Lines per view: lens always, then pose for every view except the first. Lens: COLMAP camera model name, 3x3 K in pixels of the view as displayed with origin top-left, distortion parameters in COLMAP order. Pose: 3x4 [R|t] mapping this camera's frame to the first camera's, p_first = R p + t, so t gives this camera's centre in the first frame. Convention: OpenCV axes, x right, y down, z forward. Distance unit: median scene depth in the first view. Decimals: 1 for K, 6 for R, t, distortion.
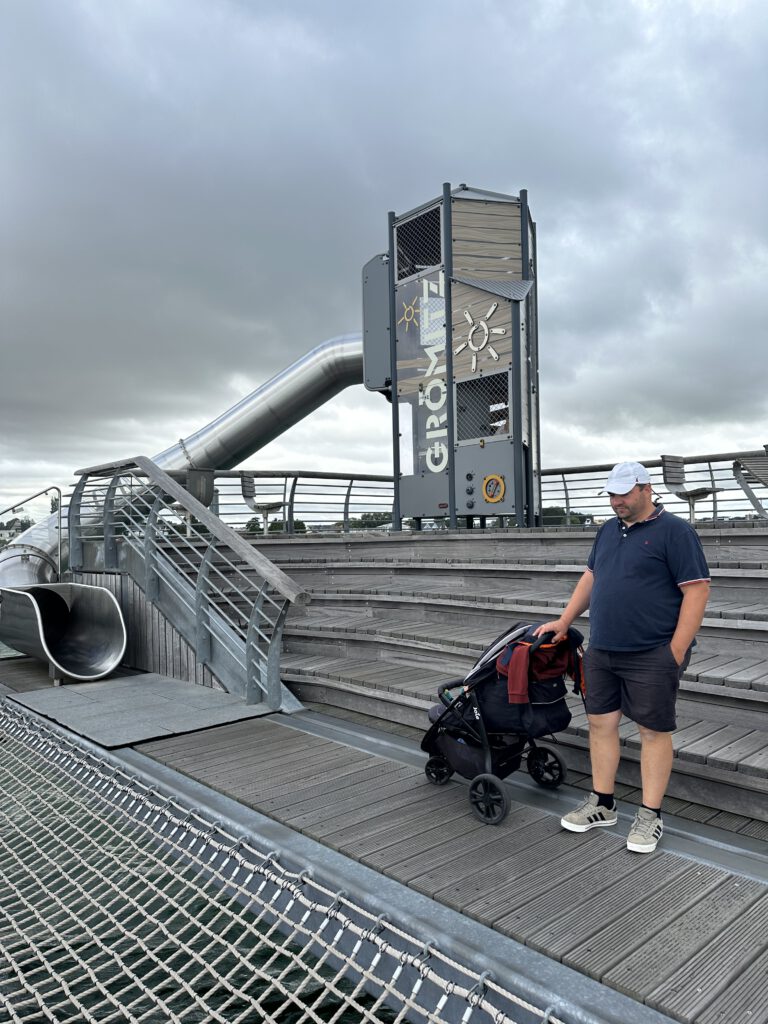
lens RADIAL K [[711.6, 0, 381.1], [0, 711.6, 523.0], [0, 0, 1]] dist [0.156697, -0.251012]
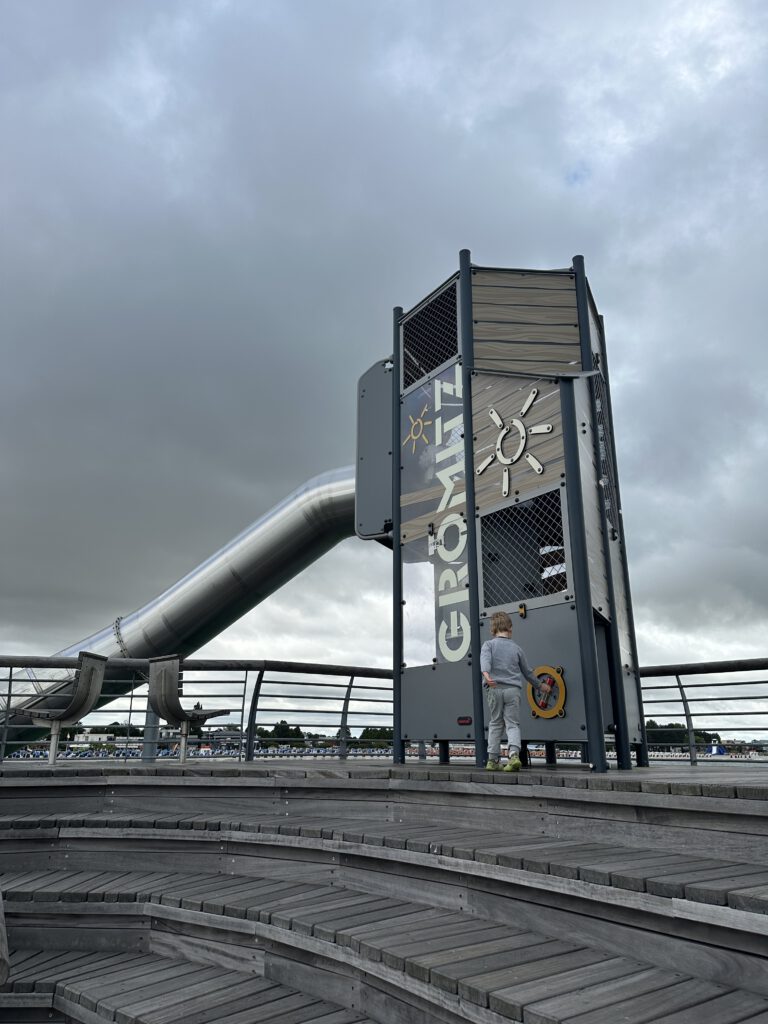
lens RADIAL K [[711.6, 0, 381.1], [0, 711.6, 523.0], [0, 0, 1]] dist [0.156697, -0.251012]
pose [[0.990839, -0.012274, -0.134488, 0.099749], [-0.025991, 0.959912, -0.279093, -0.013129], [0.132522, 0.280032, 0.950800, 0.385539]]
